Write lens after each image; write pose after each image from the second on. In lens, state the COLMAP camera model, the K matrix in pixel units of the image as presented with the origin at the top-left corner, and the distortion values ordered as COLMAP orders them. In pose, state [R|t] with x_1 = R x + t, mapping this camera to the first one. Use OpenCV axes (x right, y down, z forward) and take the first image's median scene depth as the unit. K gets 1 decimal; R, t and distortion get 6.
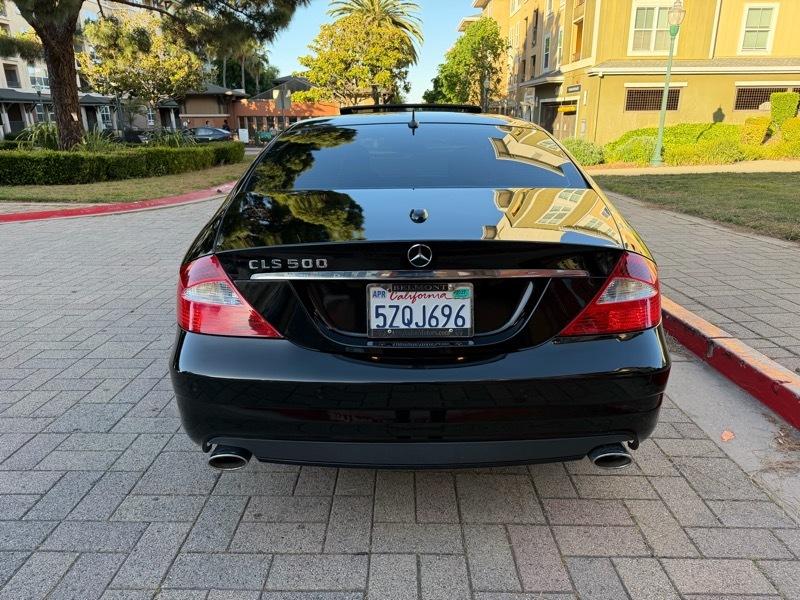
lens RADIAL K [[563.0, 0, 402.2], [0, 563.0, 299.2], [0, 0, 1]] dist [0.031485, -0.038008]
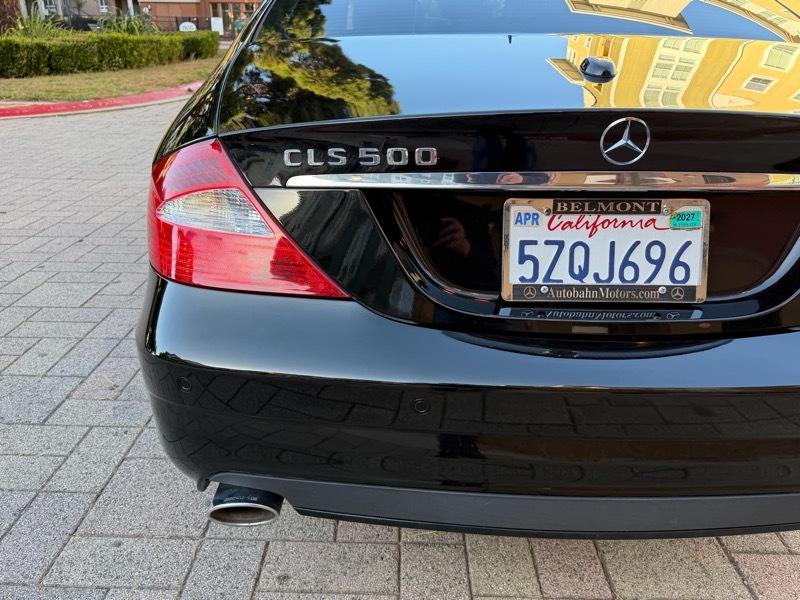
lens RADIAL K [[650.3, 0, 403.2], [0, 650.3, 299.8], [0, 0, 1]] dist [0.101744, -0.160687]
pose [[0.999828, 0.018528, 0.000541, -0.060305], [-0.018486, 0.994567, 0.102448, 0.002300], [0.001360, -0.102441, 0.994738, 0.146436]]
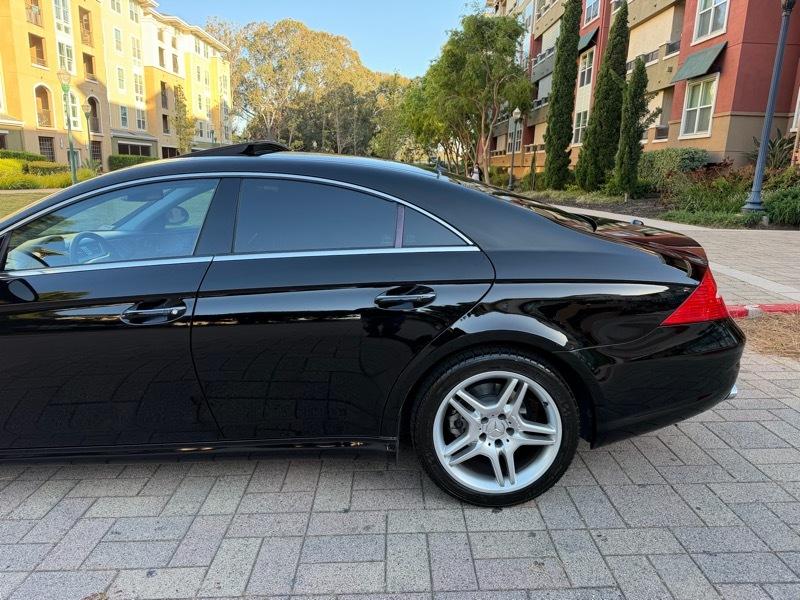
lens RADIAL K [[563.0, 0, 402.2], [0, 563.0, 299.2], [0, 0, 1]] dist [0.031485, -0.038008]
pose [[-0.016933, -0.221233, 0.975074, -0.675420], [0.277717, 0.935800, 0.217145, -0.202778], [-0.960514, 0.274471, 0.045595, 0.669239]]
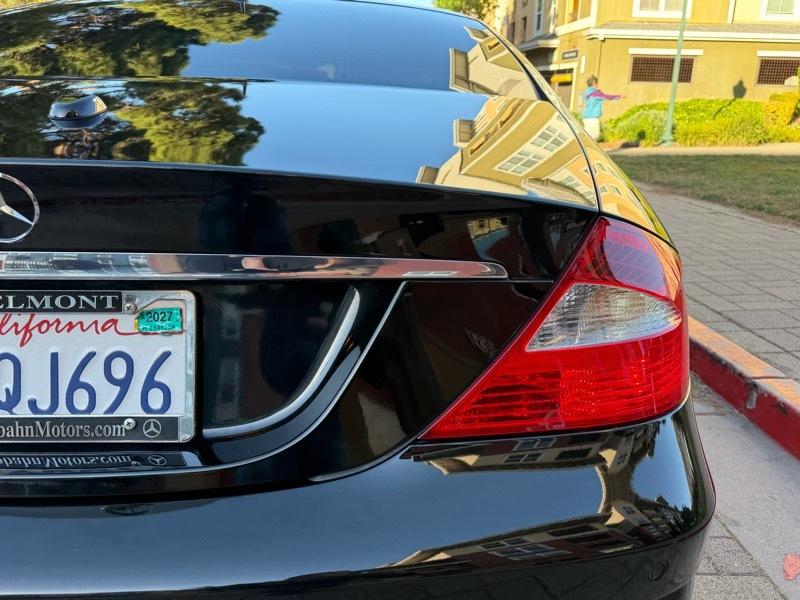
lens RADIAL K [[660.5, 0, 400.4], [0, 660.5, 299.8], [0, 0, 1]] dist [0.005870, -0.008364]
pose [[0.998950, 0.013591, 0.043753, 0.092070], [-0.013427, 0.999902, -0.004043, -0.009136], [-0.043804, 0.003451, 0.999034, 0.219264]]
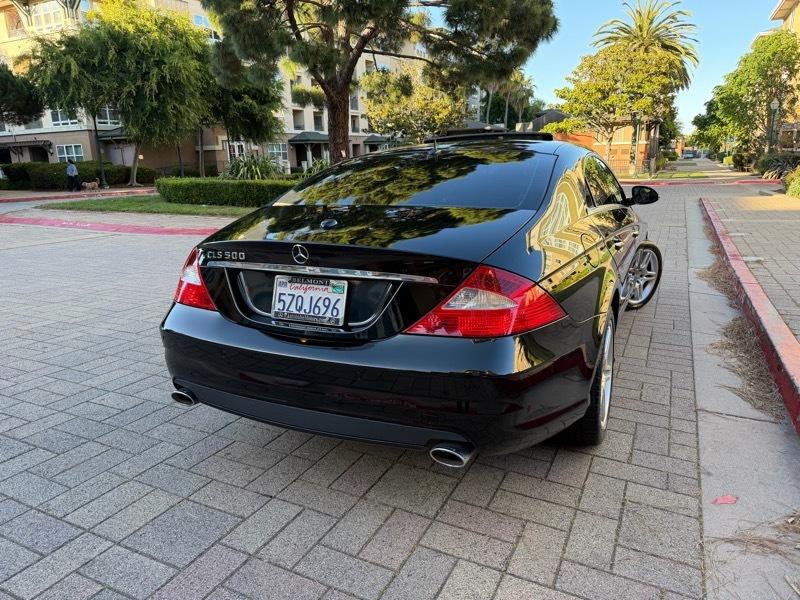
lens RADIAL K [[559.0, 0, 394.0], [0, 559.0, 293.6], [0, 0, 1]] dist [0.038800, -0.048719]
pose [[0.895922, 0.087927, -0.435423, 0.279457], [-0.113831, 0.992928, -0.033711, 0.009961], [0.429379, 0.079767, 0.899595, -0.006084]]
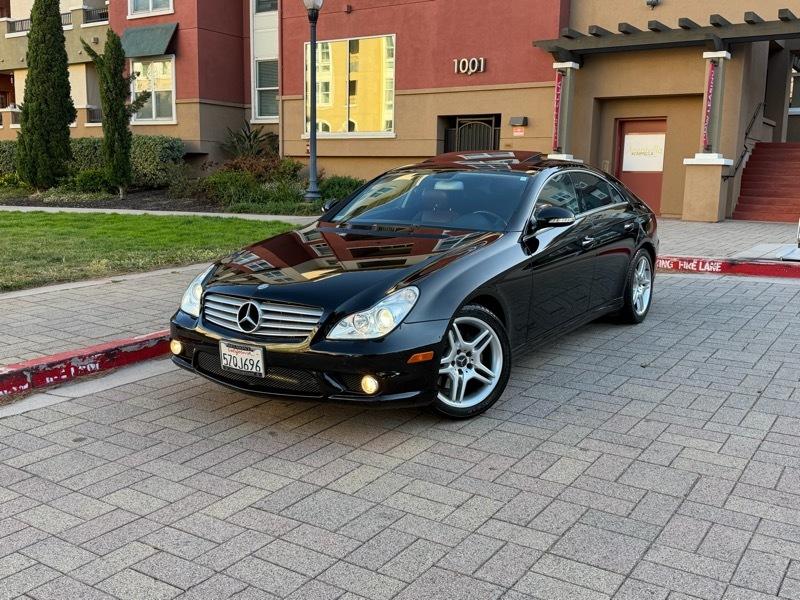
lens RADIAL K [[783.4, 0, 401.3], [0, 783.4, 295.8], [0, 0, 1]] dist [0.193790, -0.424916]
pose [[-0.831575, -0.092025, 0.547736, -0.672750], [0.157715, 0.906459, 0.391738, -0.629571], [-0.532550, 0.412145, -0.739274, 2.075784]]
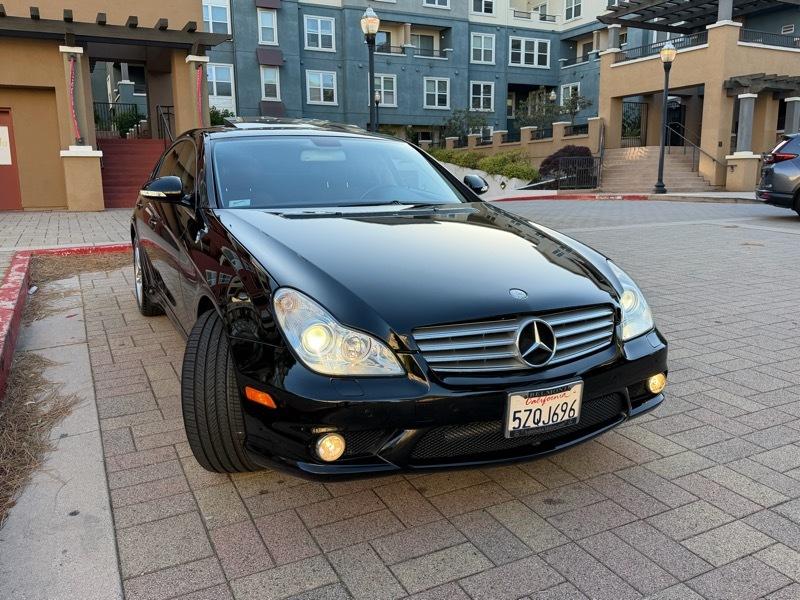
lens RADIAL K [[649.1, 0, 403.3], [0, 649.1, 298.4], [0, 0, 1]] dist [0.099534, -0.161873]
pose [[-0.890442, 0.097641, -0.444498, 0.335587], [-0.123580, 0.888135, 0.442656, -0.500119], [0.437996, 0.449090, -0.778766, 1.806175]]
